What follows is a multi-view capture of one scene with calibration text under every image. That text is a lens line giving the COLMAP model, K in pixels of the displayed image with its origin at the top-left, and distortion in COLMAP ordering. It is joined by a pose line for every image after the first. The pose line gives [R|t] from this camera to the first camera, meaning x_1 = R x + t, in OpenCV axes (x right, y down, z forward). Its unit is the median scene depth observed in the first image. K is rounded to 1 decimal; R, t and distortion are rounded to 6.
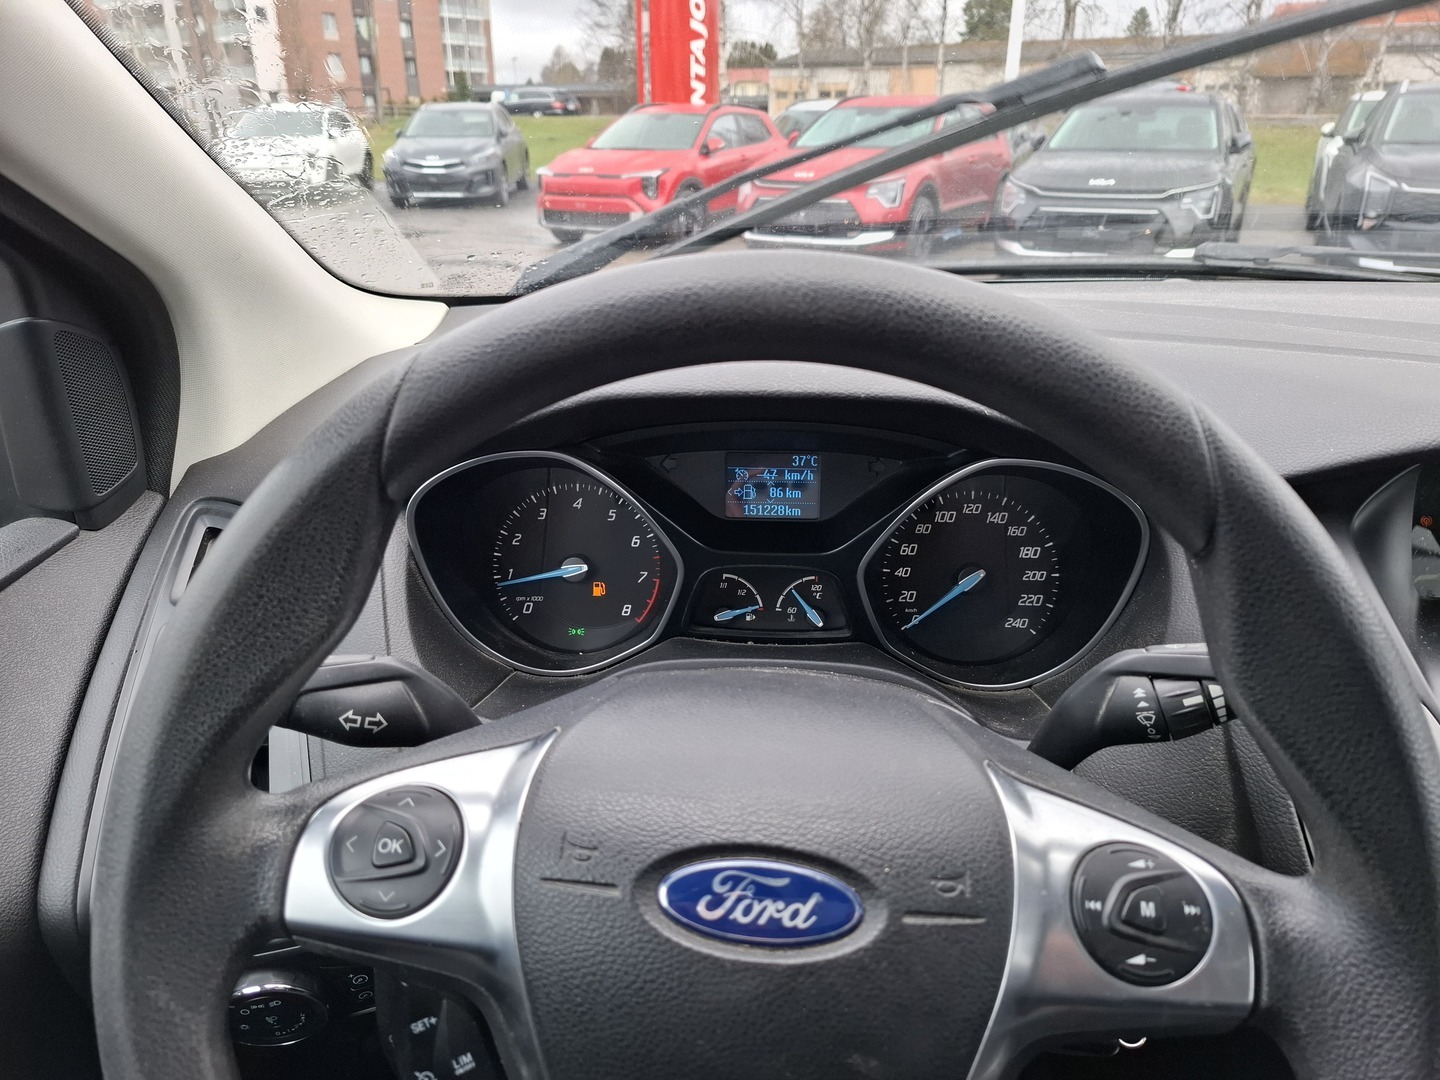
lens RADIAL K [[993.5, 0, 720.0], [0, 993.5, 540.0], [0, 0, 1]] dist [0.002923, -0.002607]
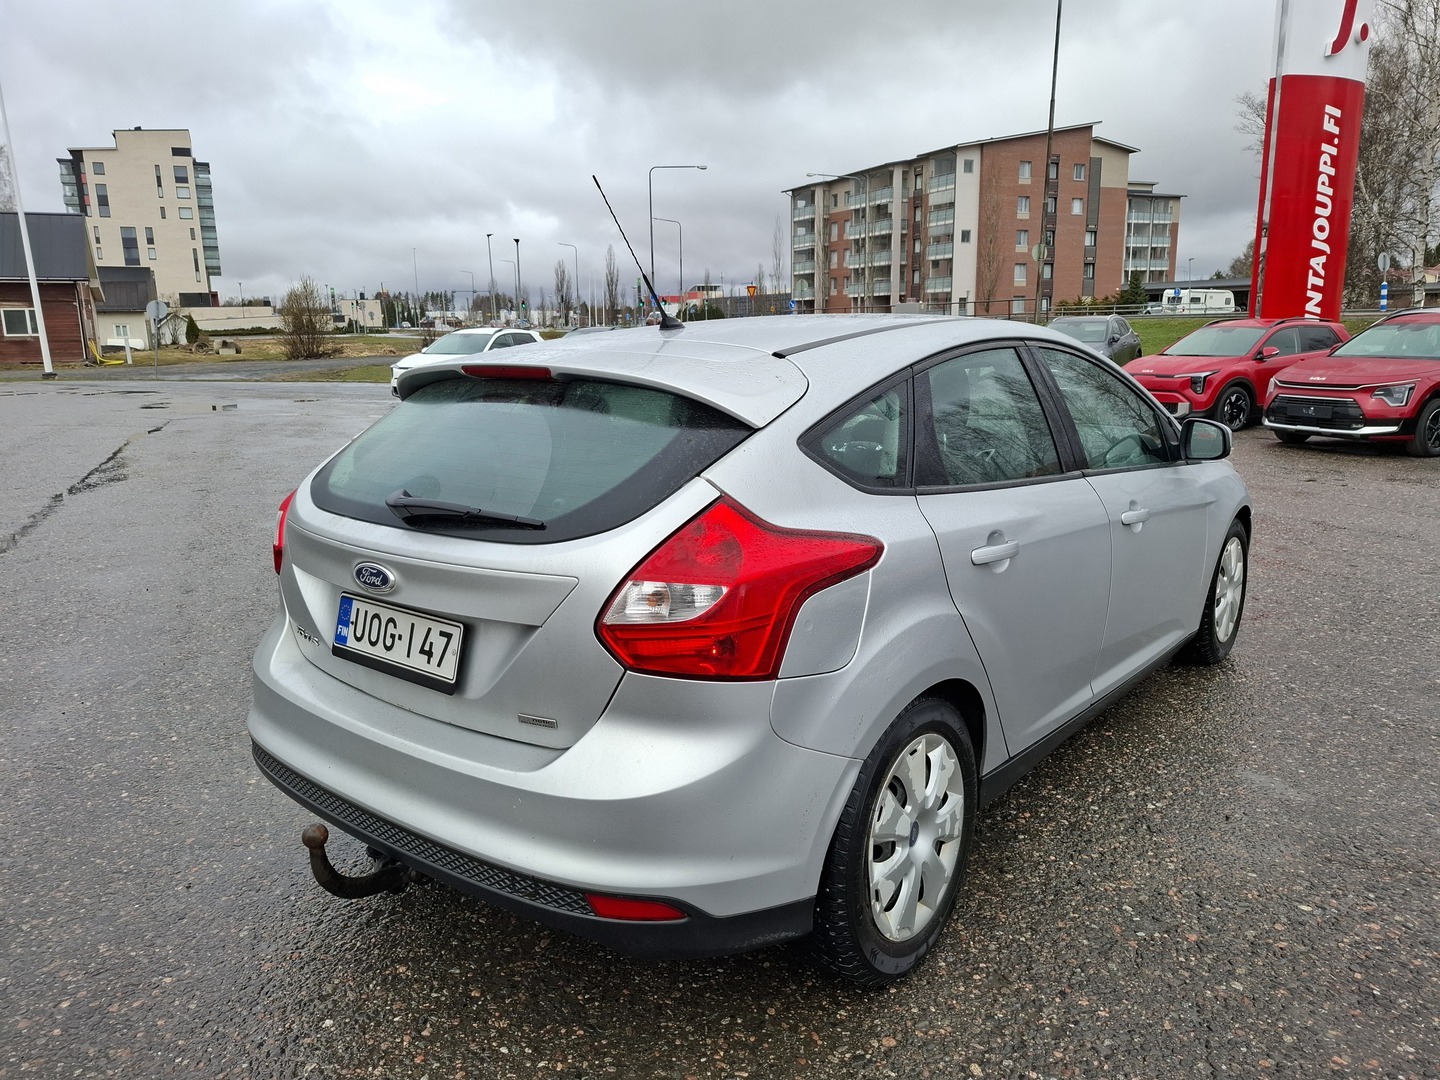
lens RADIAL K [[993.5, 0, 720.0], [0, 993.5, 540.0], [0, 0, 1]] dist [0.002923, -0.002607]
pose [[0.808385, 0.111842, -0.577931, 0.112598], [-0.211039, 0.971585, -0.107170, 0.062803], [0.549523, 0.208601, 0.809018, -0.194594]]
